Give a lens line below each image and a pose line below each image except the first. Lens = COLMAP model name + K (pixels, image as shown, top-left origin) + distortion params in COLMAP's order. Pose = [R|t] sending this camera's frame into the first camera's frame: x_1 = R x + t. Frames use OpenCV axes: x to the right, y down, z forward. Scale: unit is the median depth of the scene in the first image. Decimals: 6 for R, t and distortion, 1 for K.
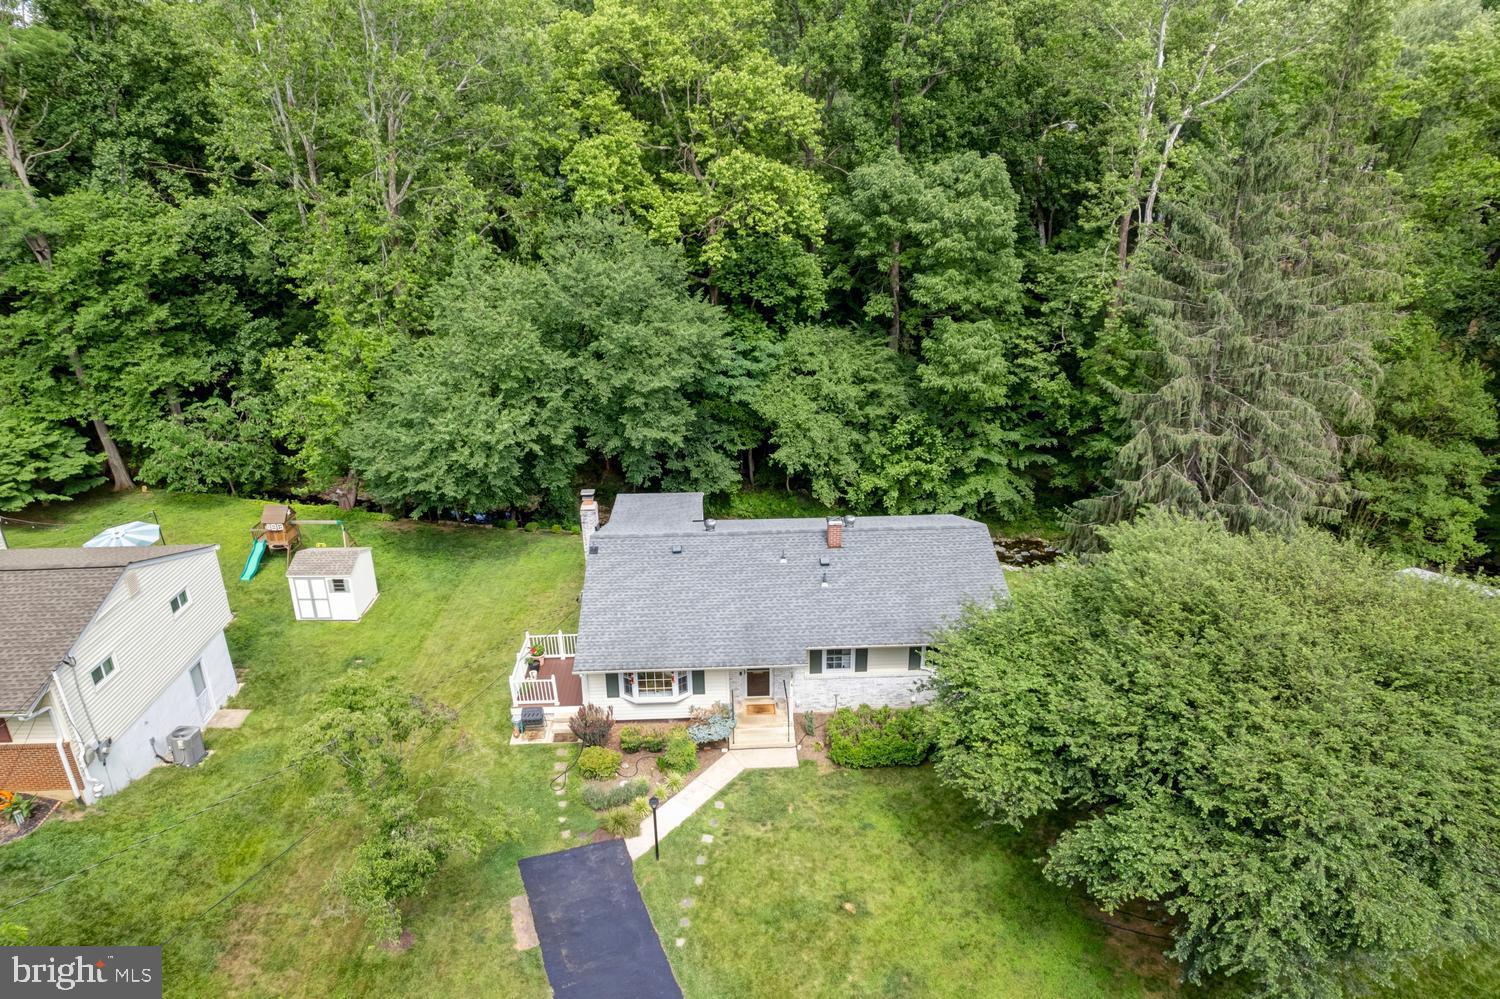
lens RADIAL K [[972.3, 0, 766.7], [0, 972.3, 498.0], [0, 0, 1]] dist [-0.062393, 0.064865]
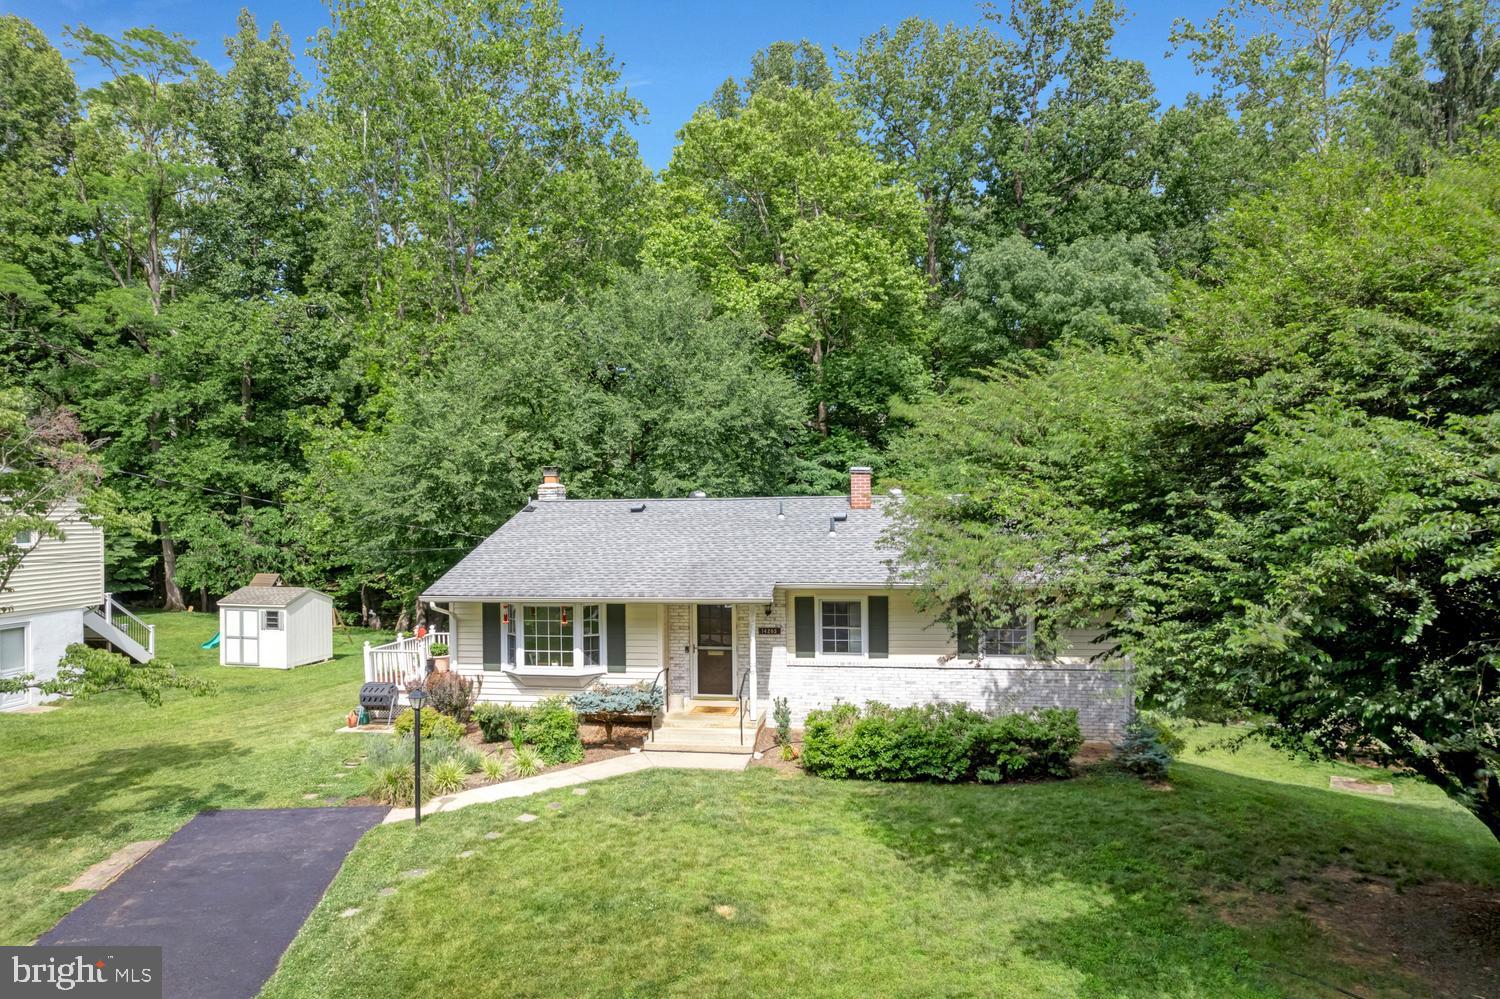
lens RADIAL K [[972.3, 0, 766.7], [0, 972.3, 498.0], [0, 0, 1]] dist [-0.062393, 0.064865]
pose [[0.973351, -0.024193, -0.228043, 0.178172], [-0.064918, 0.924673, -0.375187, 0.334594], [0.219942, 0.379993, 0.898460, 0.406528]]
